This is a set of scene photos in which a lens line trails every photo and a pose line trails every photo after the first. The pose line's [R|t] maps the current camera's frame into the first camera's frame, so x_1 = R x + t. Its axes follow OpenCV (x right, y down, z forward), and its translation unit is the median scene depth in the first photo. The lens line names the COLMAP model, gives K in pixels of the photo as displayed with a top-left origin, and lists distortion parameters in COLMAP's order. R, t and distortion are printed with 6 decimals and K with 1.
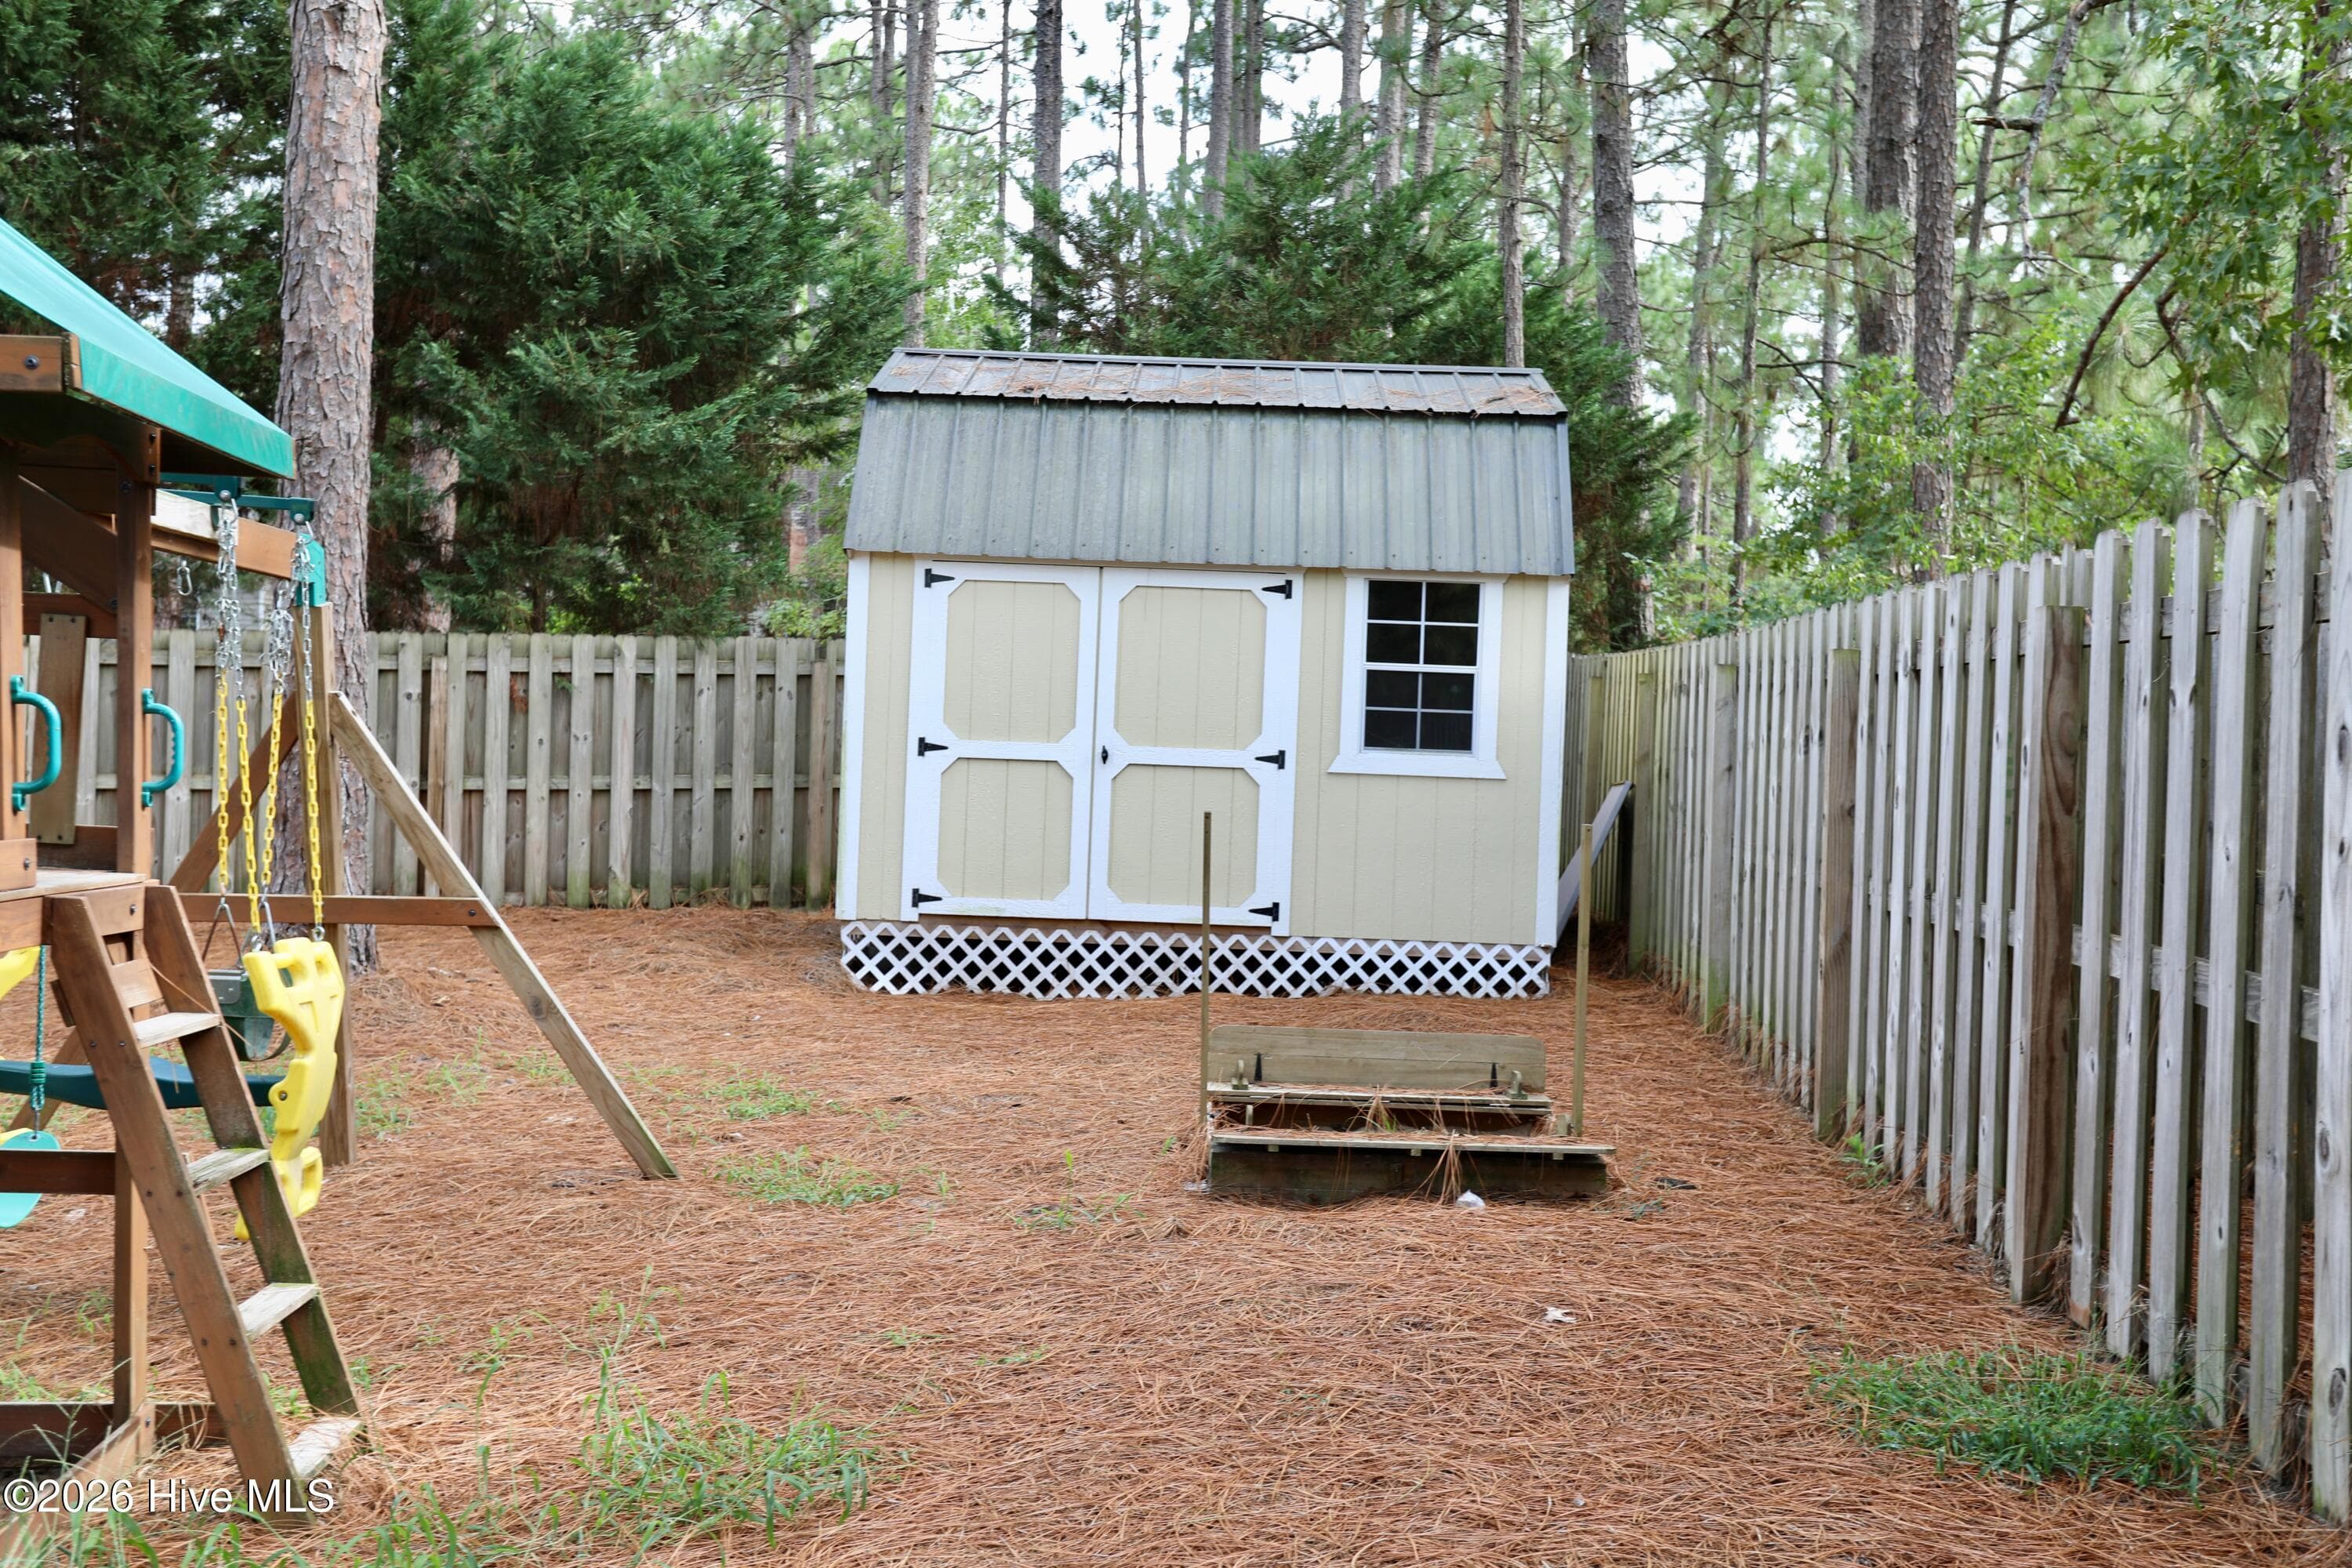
lens RADIAL K [[2346.2, 0, 1168.9], [0, 2346.2, 784.6], [0, 0, 1]] dist [0.005636, 0.000000]
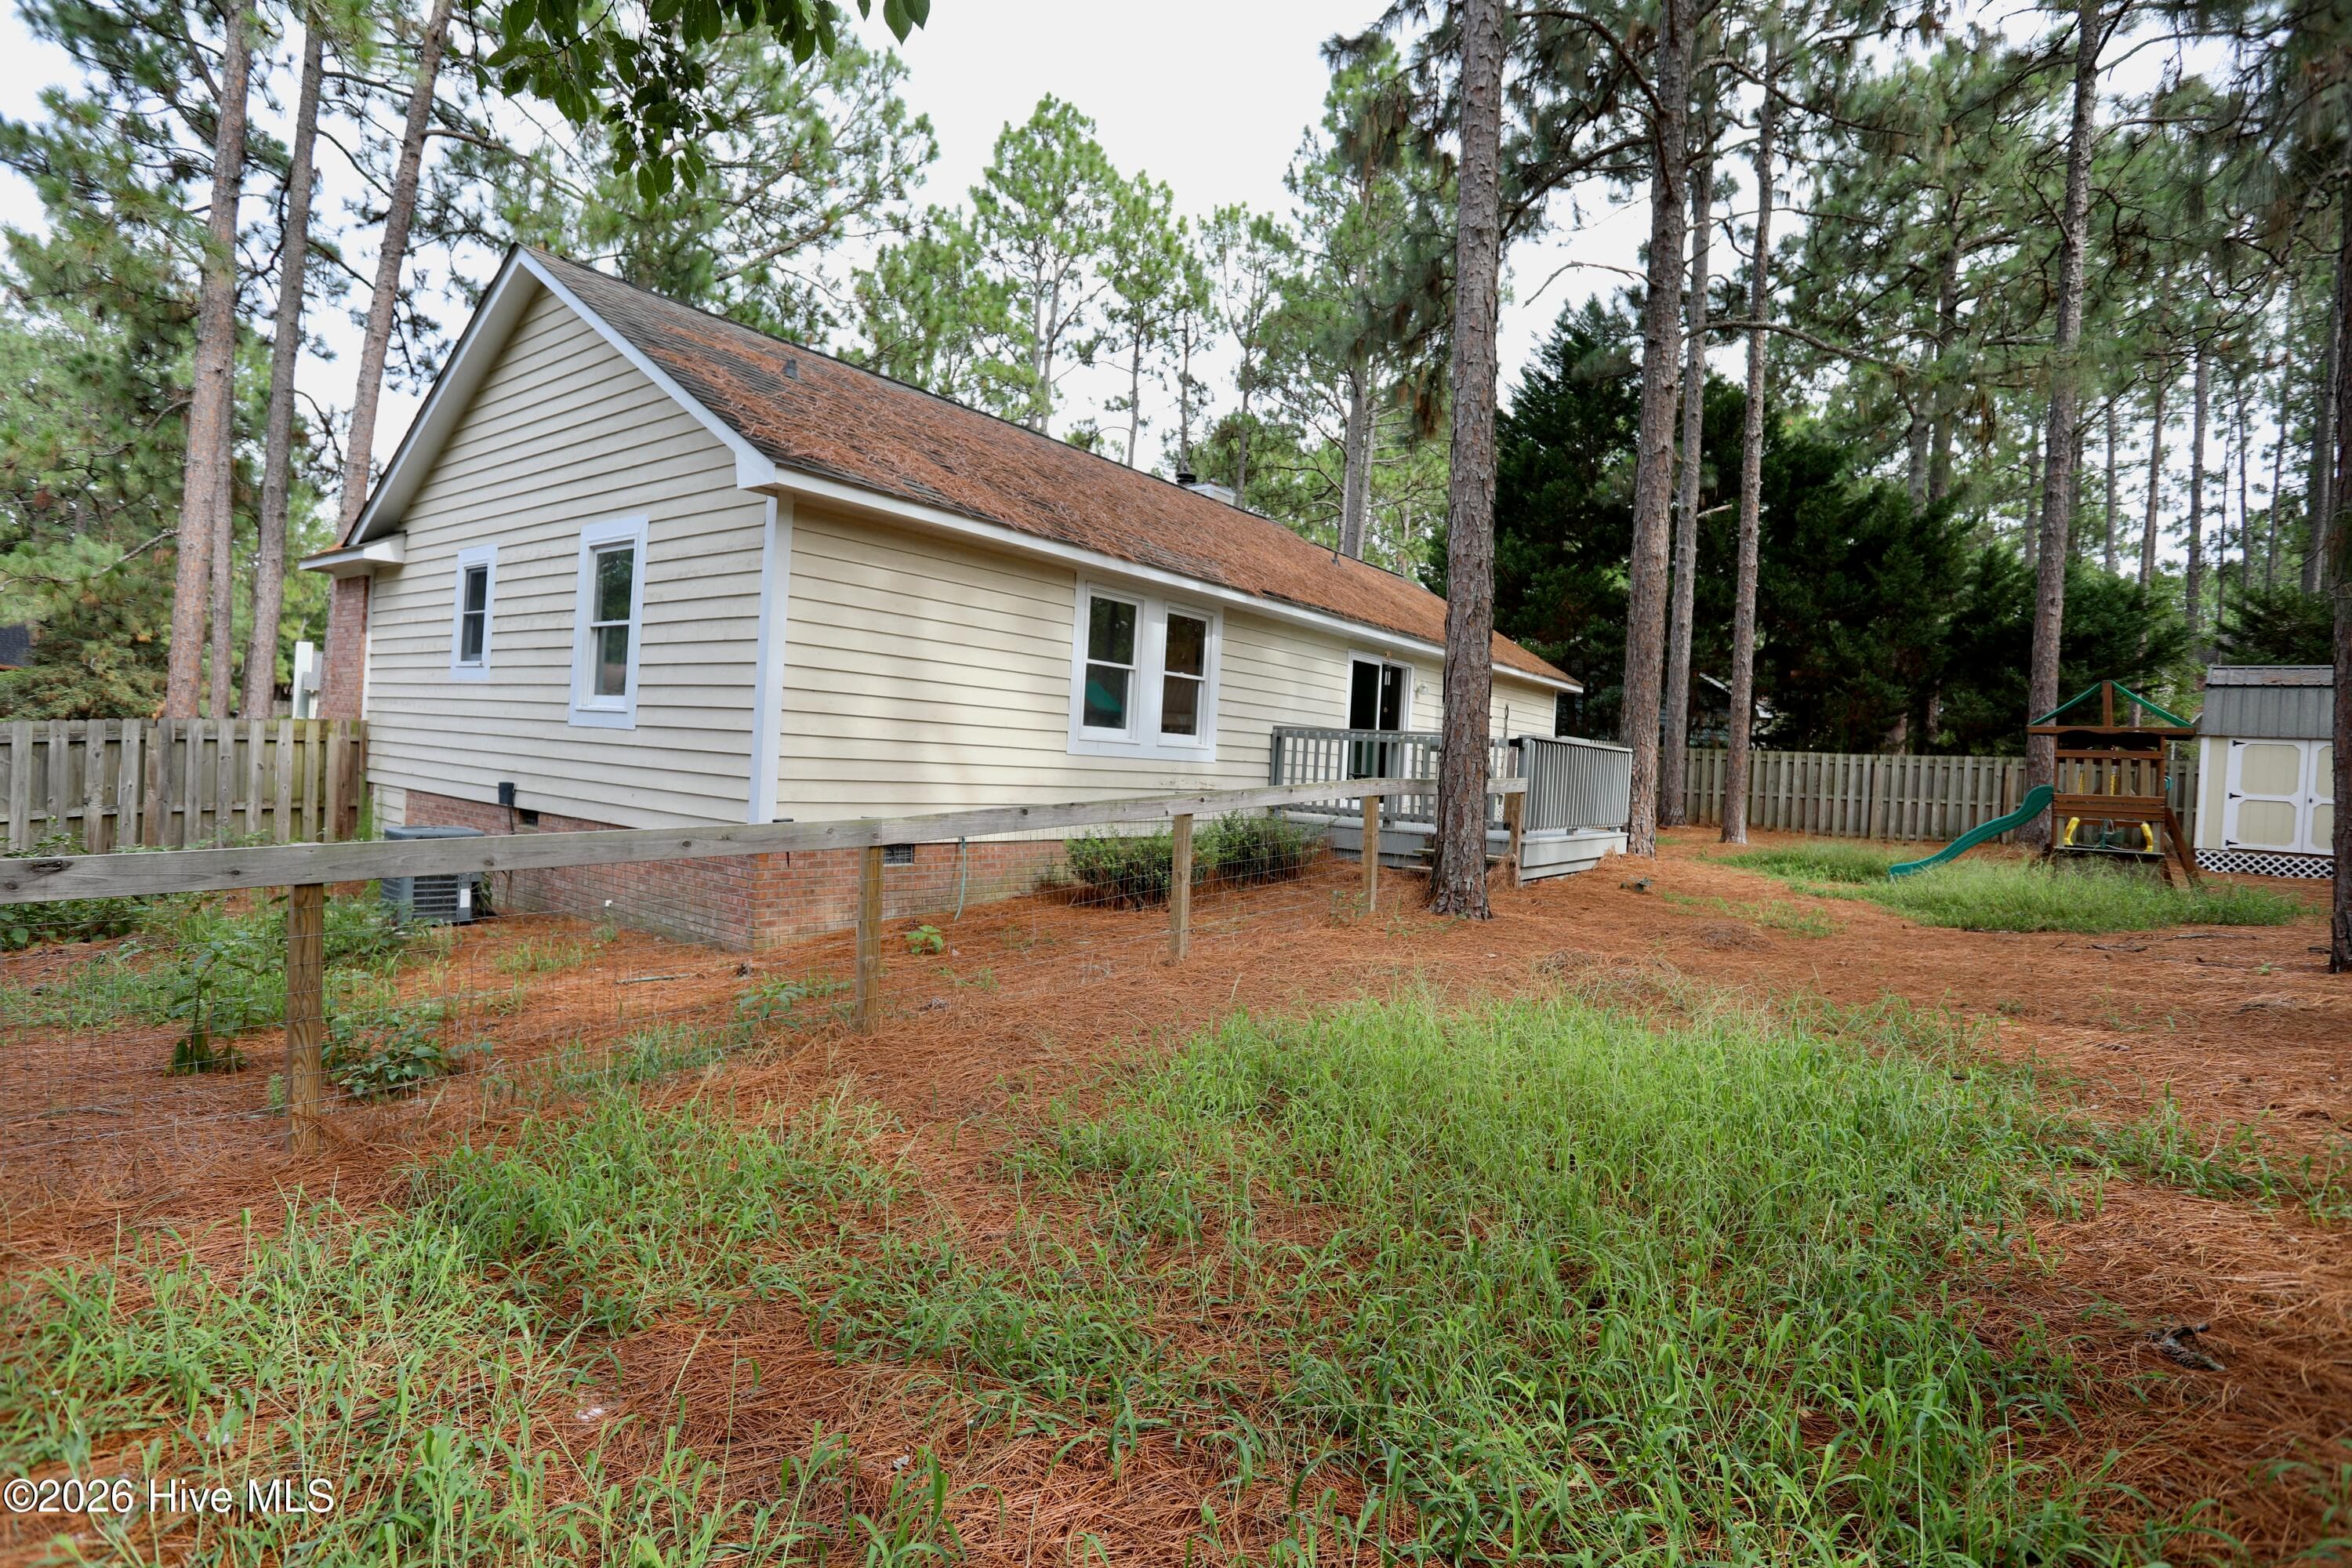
lens RADIAL K [[1131.4, 0, 1176.3], [0, 1131.4, 785.3], [0, 0, 1]] dist [-0.054831, 0.017886]
pose [[0.731091, 0.025209, -0.681814, -0.143405], [-0.043301, 0.999017, -0.009493, 0.045591], [0.680905, 0.036464, 0.731464, -1.069665]]
